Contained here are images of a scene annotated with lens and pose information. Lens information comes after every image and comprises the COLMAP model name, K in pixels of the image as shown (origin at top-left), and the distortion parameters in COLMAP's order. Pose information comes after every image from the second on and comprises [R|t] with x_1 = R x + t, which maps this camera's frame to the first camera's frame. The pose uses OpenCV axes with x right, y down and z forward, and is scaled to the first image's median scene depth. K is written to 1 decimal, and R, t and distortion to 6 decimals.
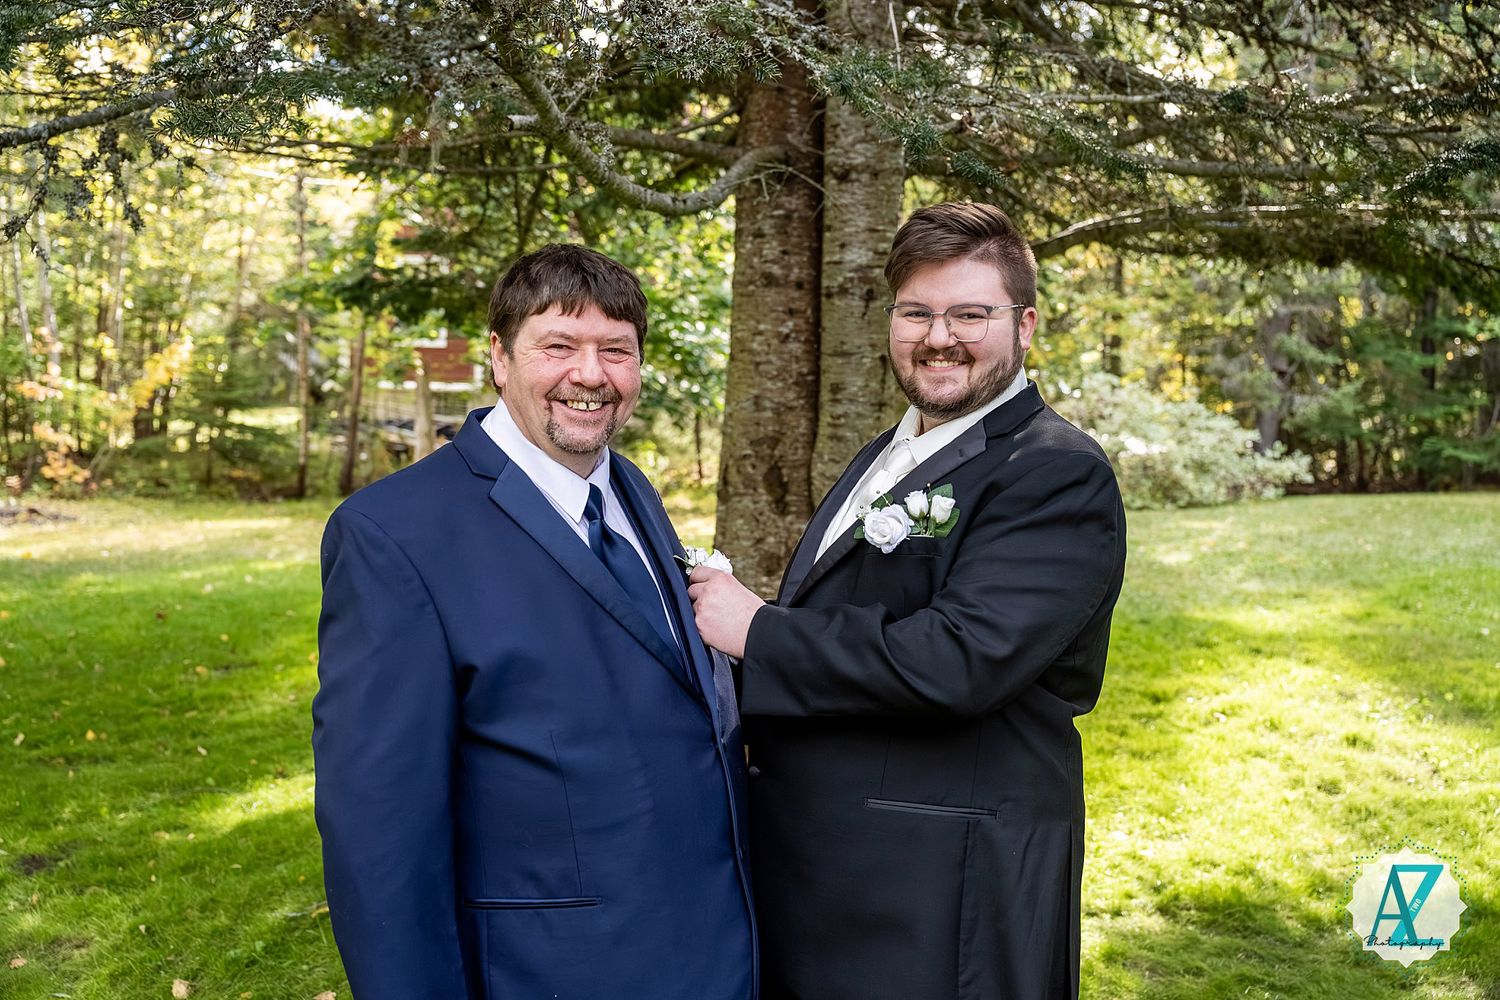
lens RADIAL K [[1418.3, 0, 749.8], [0, 1418.3, 501.1], [0, 0, 1]] dist [-0.002803, 0.000000]
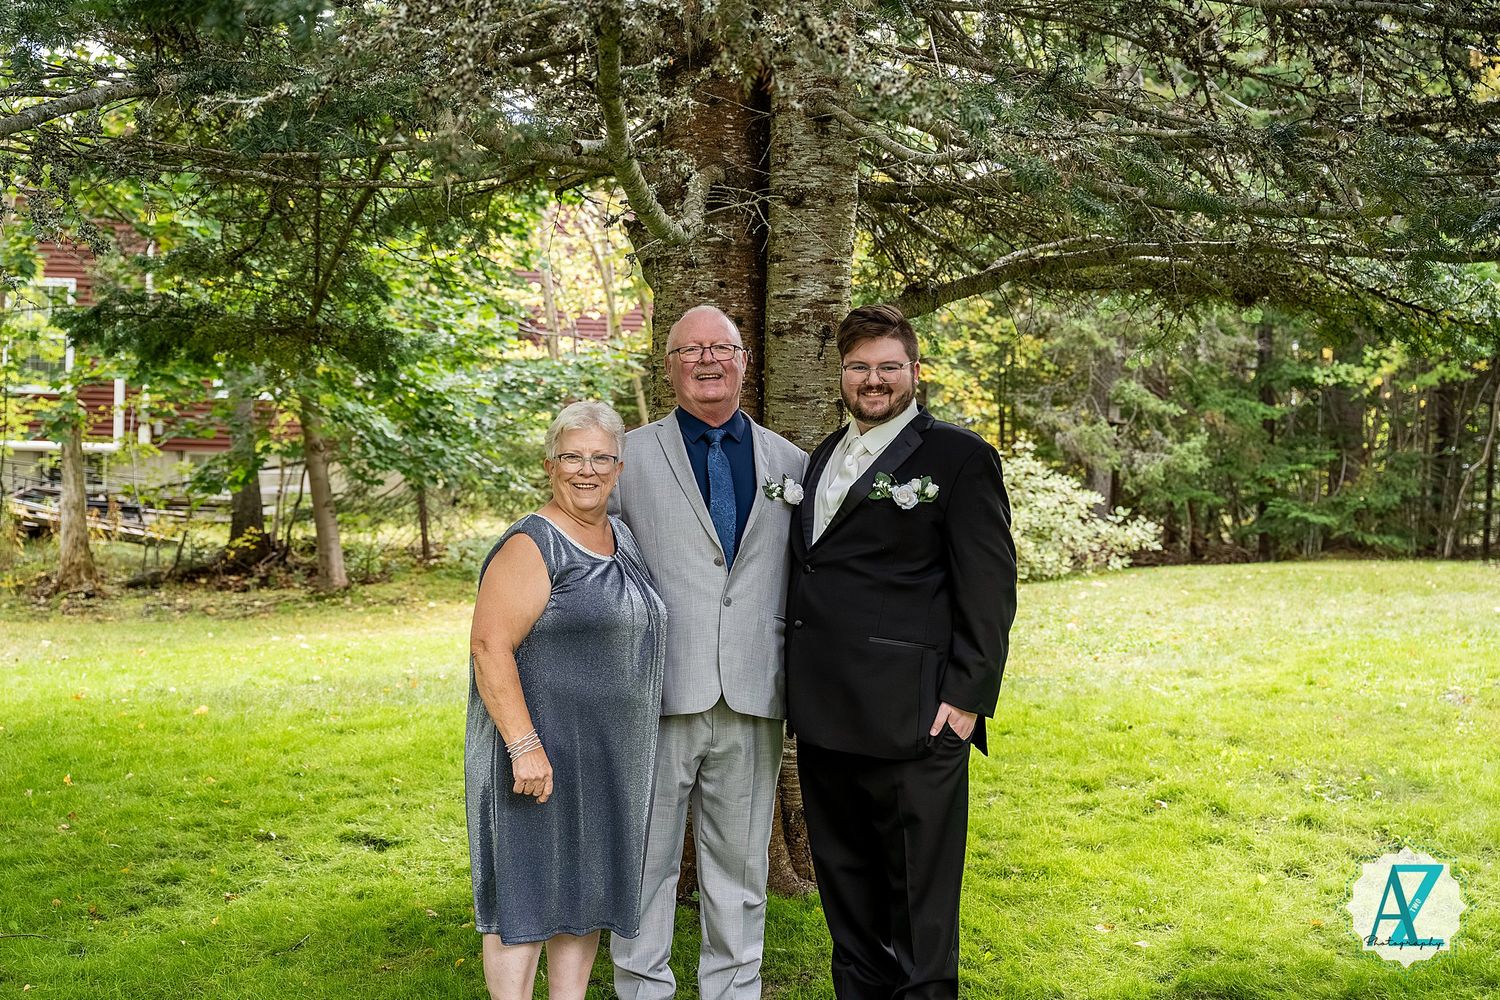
lens RADIAL K [[1779.4, 0, 754.7], [0, 1779.4, 498.1], [0, 0, 1]] dist [-0.002983, 0.000000]
pose [[0.983197, -0.009160, 0.182318, -0.157525], [0.018427, 0.998619, -0.049201, 0.012742], [-0.181615, 0.051734, 0.982008, -0.086435]]
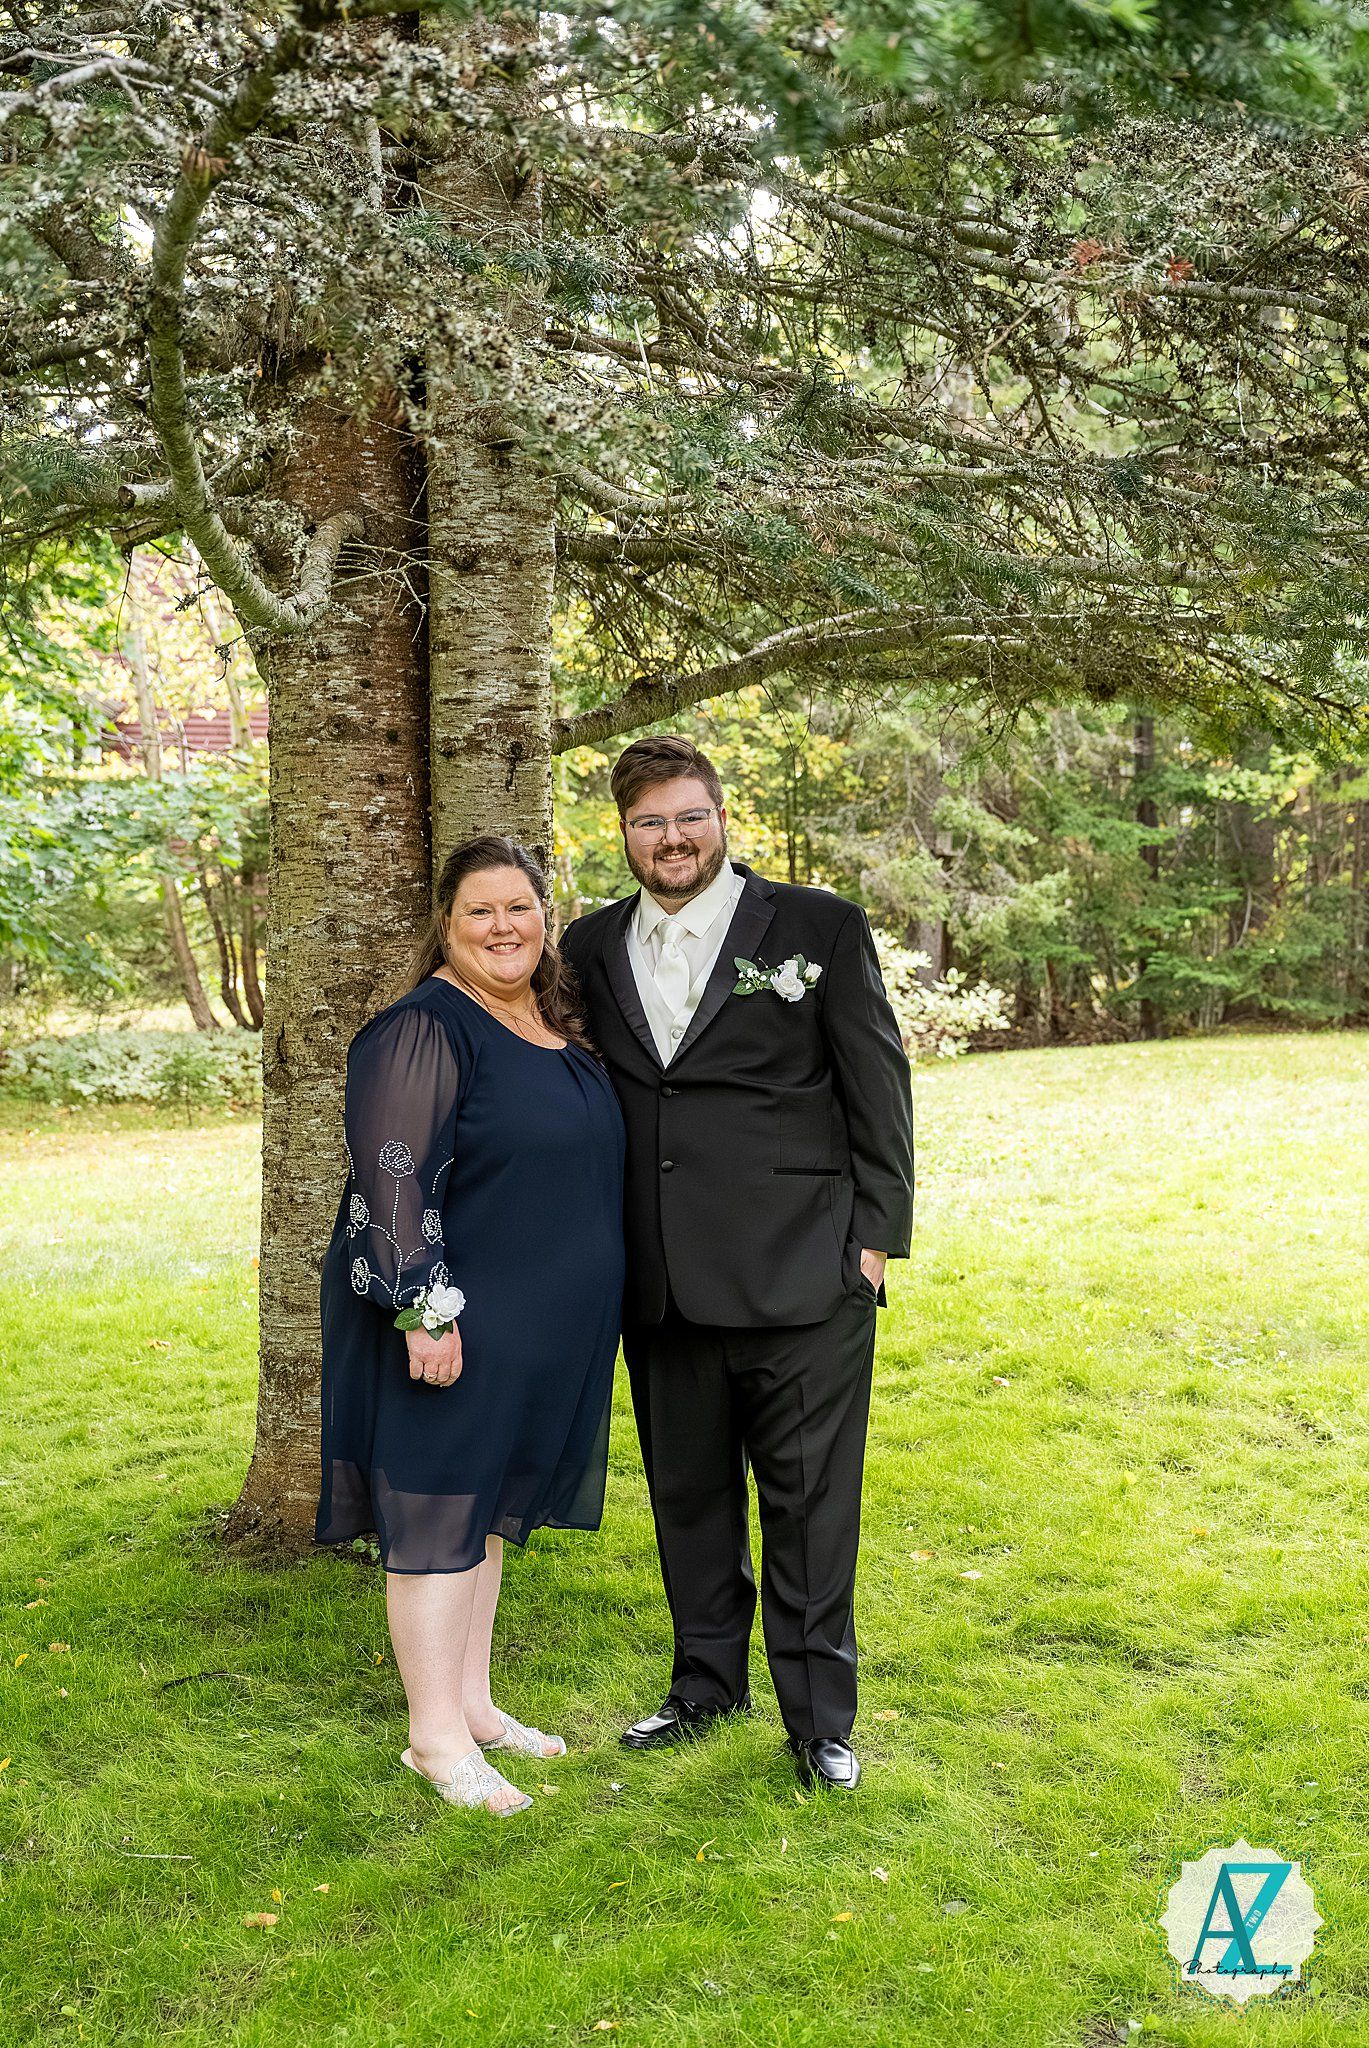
lens RADIAL K [[2465.2, 0, 799.9], [0, 2465.2, 1142.3], [0, 0, 1]] dist [-0.013835, 0.000000]
pose [[0.948459, -0.056543, 0.311813, -0.141605], [0.050158, 0.998336, 0.028467, 0.003851], [-0.312904, -0.011359, 0.949717, -0.085737]]
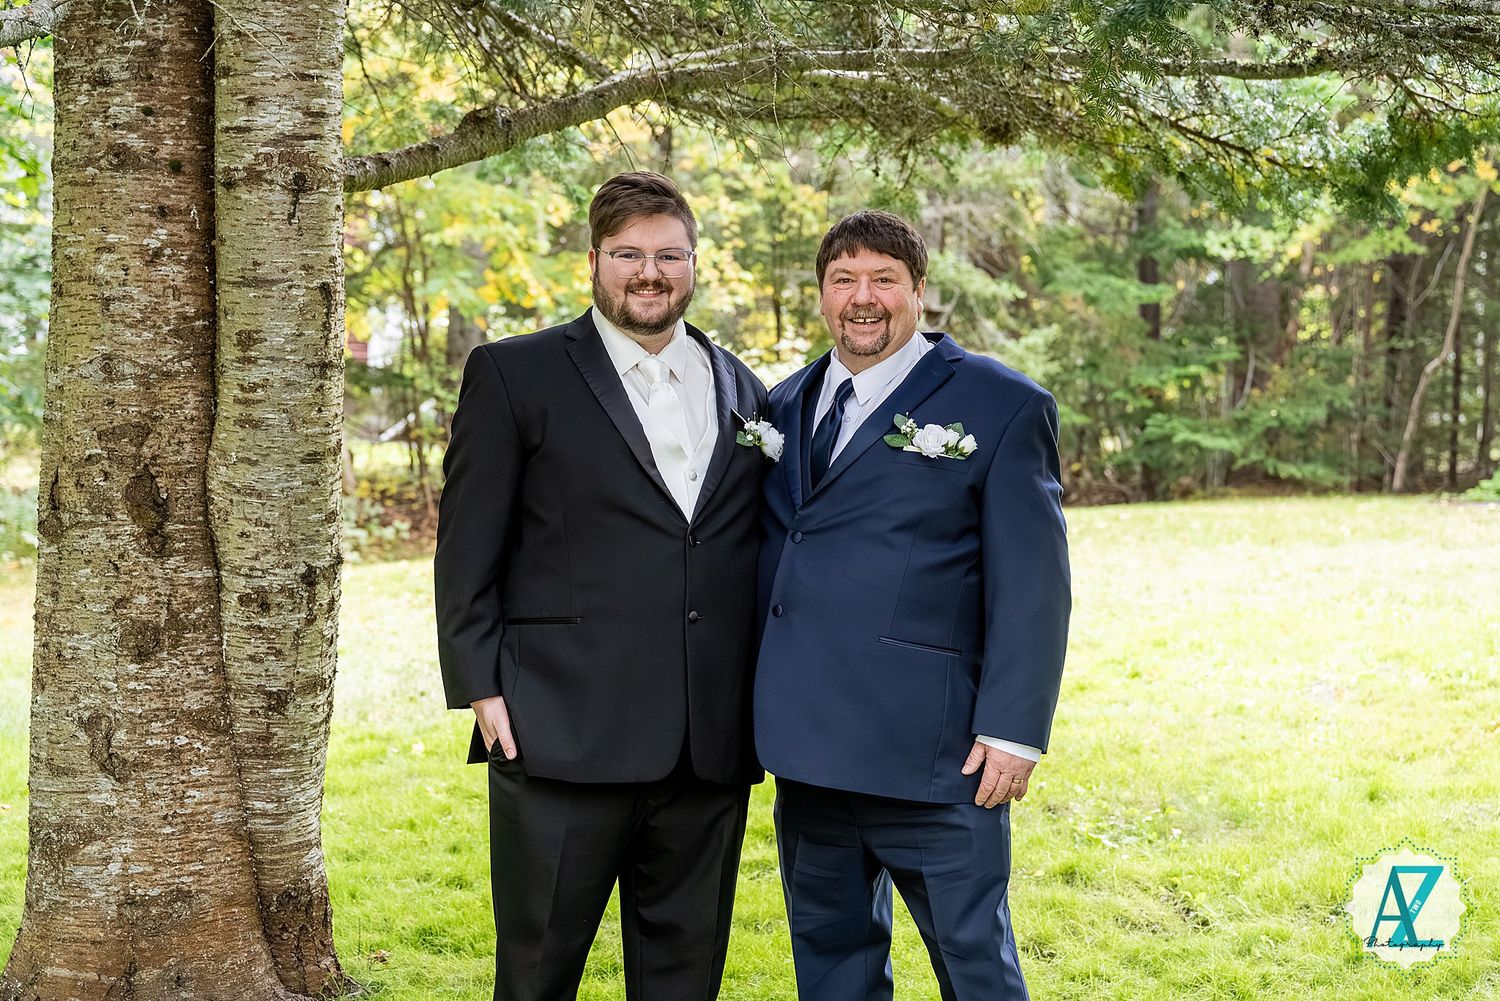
lens RADIAL K [[2516.2, 0, 780.3], [0, 2516.2, 492.0], [0, 0, 1]] dist [-0.003674, 0.000000]
pose [[0.955482, -0.032956, 0.293205, -0.035789], [0.039930, 0.999043, -0.017831, 0.011756], [-0.292337, 0.028745, 0.955883, -0.071291]]
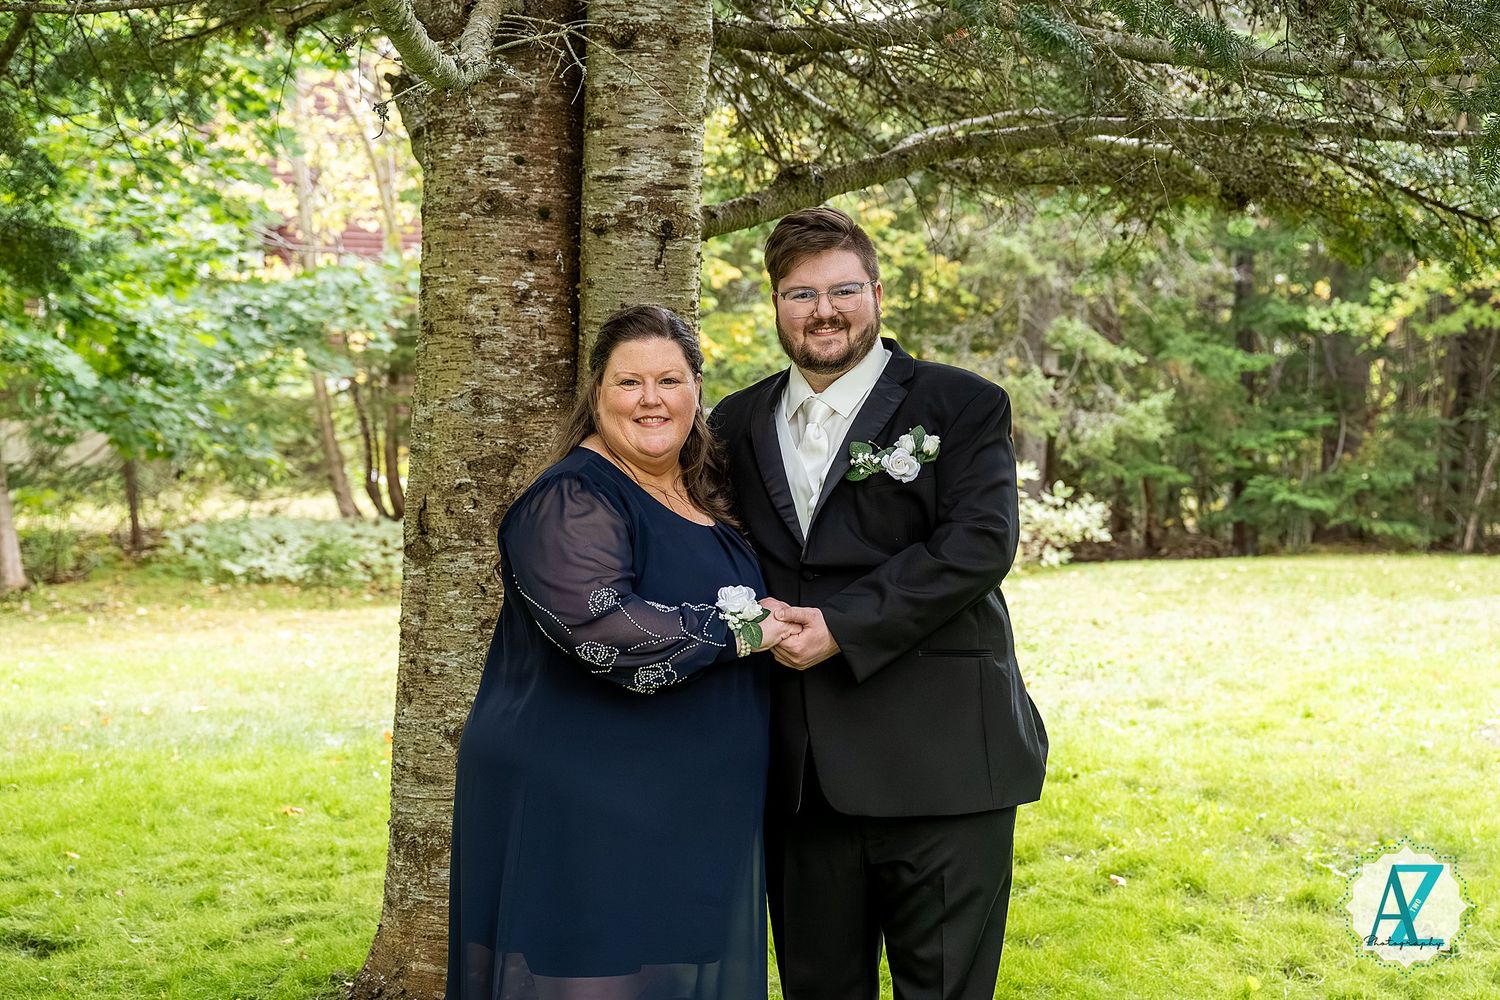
lens RADIAL K [[2303.4, 0, 759.3], [0, 2303.4, 590.6], [0, 0, 1]] dist [-0.001778, 0.000000]
pose [[0.966514, -0.017250, 0.256033, -0.135258], [0.017034, 0.999850, 0.003063, 0.012706], [-0.256048, 0.001401, 0.966663, -0.007587]]
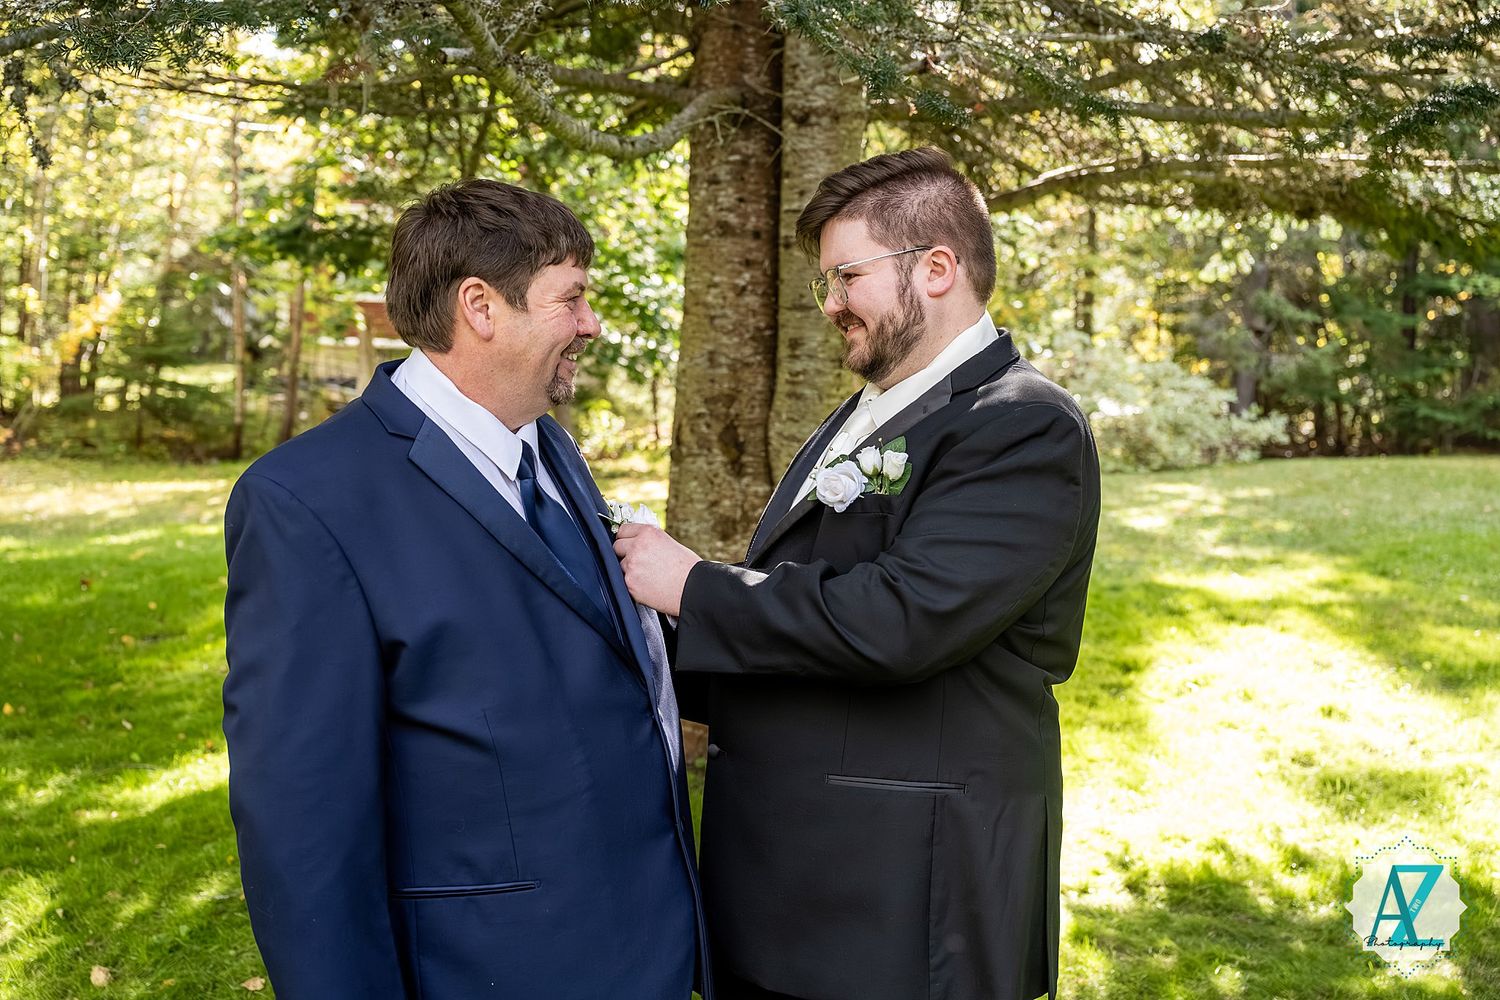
lens RADIAL K [[1476.8, 0, 743.8], [0, 1476.8, 494.7], [0, 0, 1]] dist [-0.006552, 0.000000]
pose [[0.999715, 0.001252, 0.023853, 0.003068], [-0.001750, 0.999781, 0.020876, 0.001142], [-0.023822, -0.020912, 0.999497, 0.007755]]
